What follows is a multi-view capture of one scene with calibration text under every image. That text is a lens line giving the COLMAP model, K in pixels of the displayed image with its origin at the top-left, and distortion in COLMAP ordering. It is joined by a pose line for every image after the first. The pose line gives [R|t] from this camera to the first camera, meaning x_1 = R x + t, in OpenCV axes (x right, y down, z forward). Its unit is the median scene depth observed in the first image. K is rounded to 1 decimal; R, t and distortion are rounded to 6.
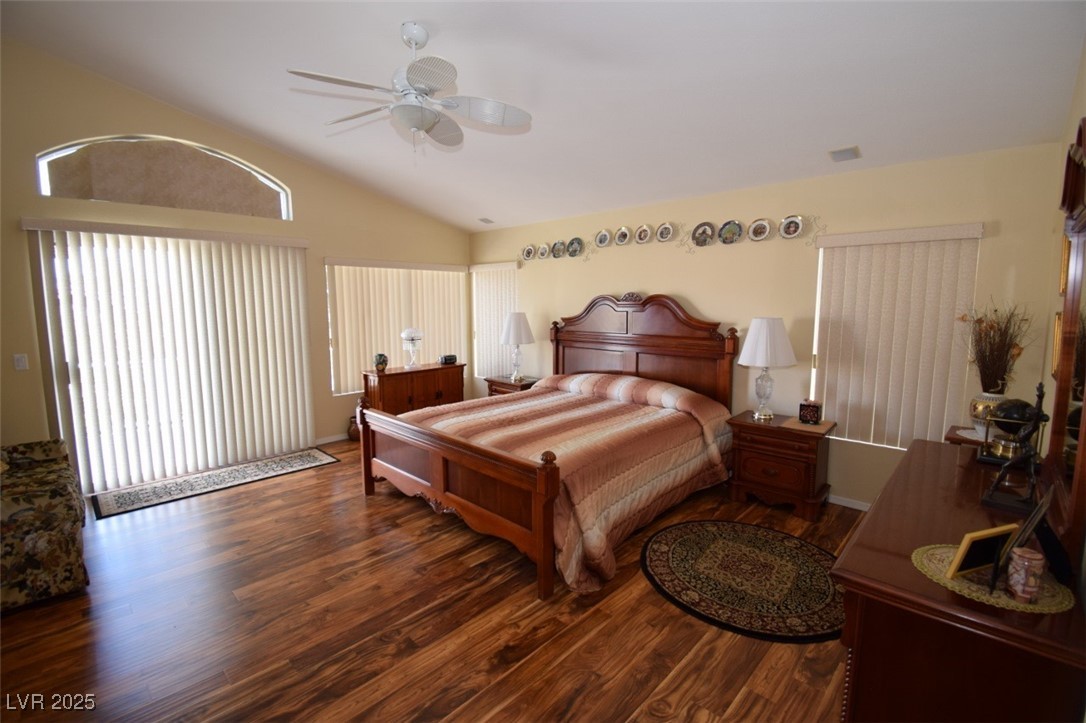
lens RADIAL K [[476.9, 0, 546.8], [0, 476.9, 356.7], [0, 0, 1]] dist [0.019913, -0.026121]
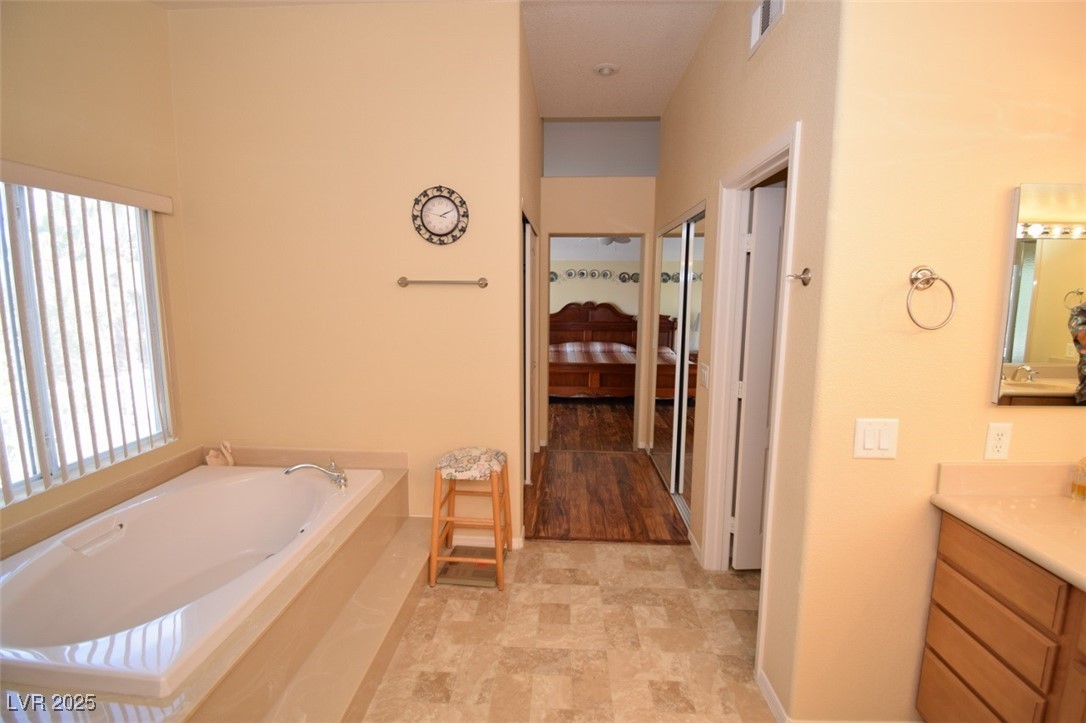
lens RADIAL K [[476.9, 0, 546.8], [0, 476.9, 356.7], [0, 0, 1]] dist [0.019913, -0.026121]
pose [[0.755186, -0.086657, 0.649757, -1.500185], [0.066436, 0.996238, 0.055650, -0.026964], [-0.652135, 0.001141, 0.758102, -0.511015]]
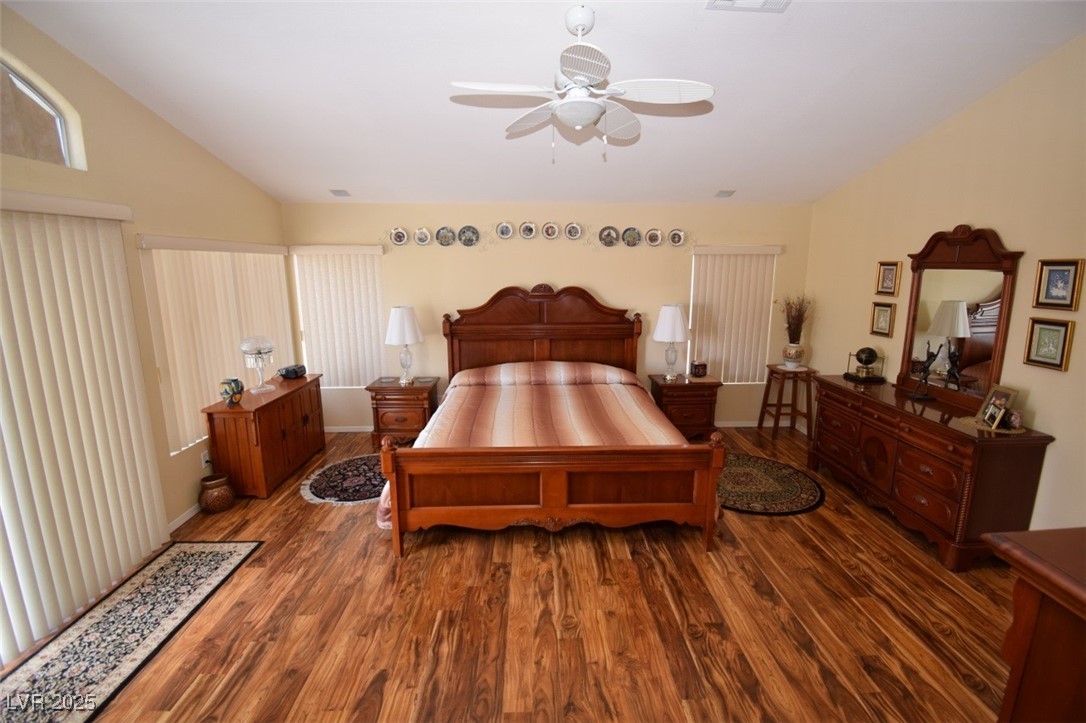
lens RADIAL K [[476.9, 0, 546.8], [0, 476.9, 356.7], [0, 0, 1]] dist [0.019913, -0.026121]
pose [[0.702100, -0.130276, 0.700060, -0.667063], [0.083016, 0.991393, 0.101233, -0.091163], [-0.707223, -0.012960, 0.706872, 0.258817]]
